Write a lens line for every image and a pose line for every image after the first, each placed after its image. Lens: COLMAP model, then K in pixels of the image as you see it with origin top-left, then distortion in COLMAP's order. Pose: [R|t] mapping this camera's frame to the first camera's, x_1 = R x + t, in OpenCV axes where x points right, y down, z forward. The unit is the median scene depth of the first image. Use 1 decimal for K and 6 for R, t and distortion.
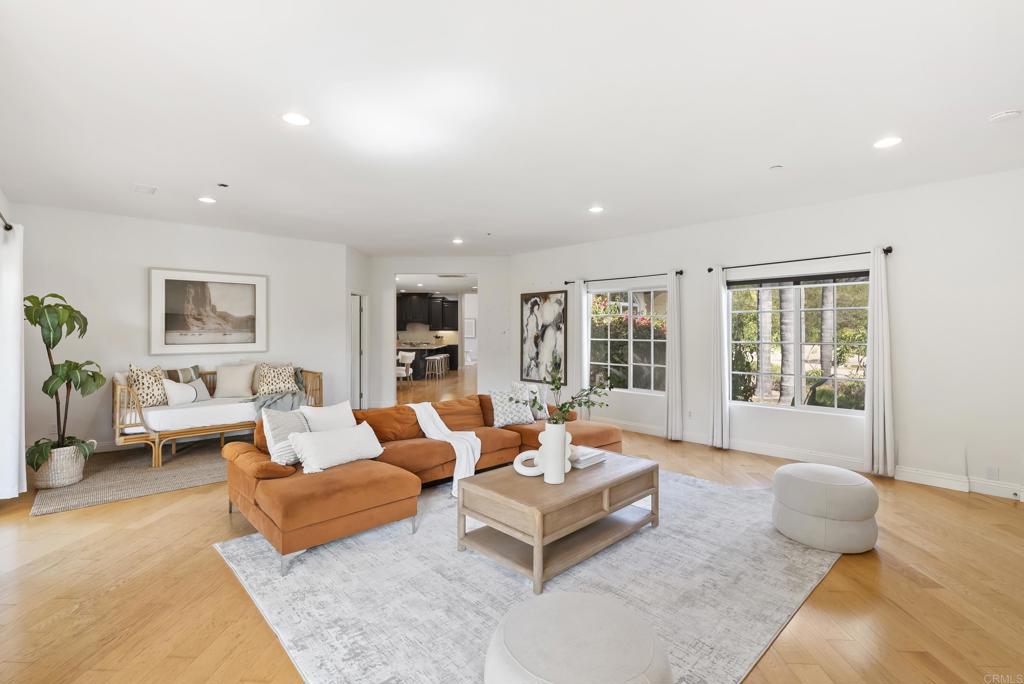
lens RADIAL K [[473.5, 0, 512.2], [0, 473.5, 332.7], [0, 0, 1]] dist [0.000455, 0.000155]
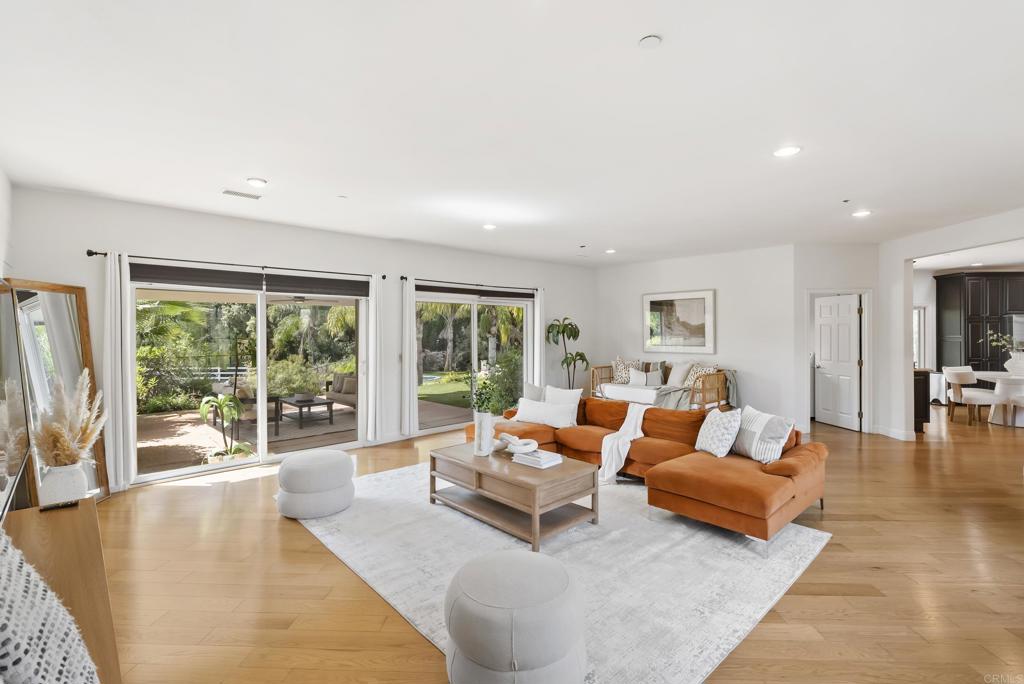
lens RADIAL K [[473.5, 0, 512.2], [0, 473.5, 332.7], [0, 0, 1]] dist [0.000455, 0.000155]
pose [[-0.009078, -0.001425, -0.999958, 0.702154], [-0.001897, 0.999997, -0.001407, -0.010728], [0.999957, 0.001884, -0.009081, 0.546679]]
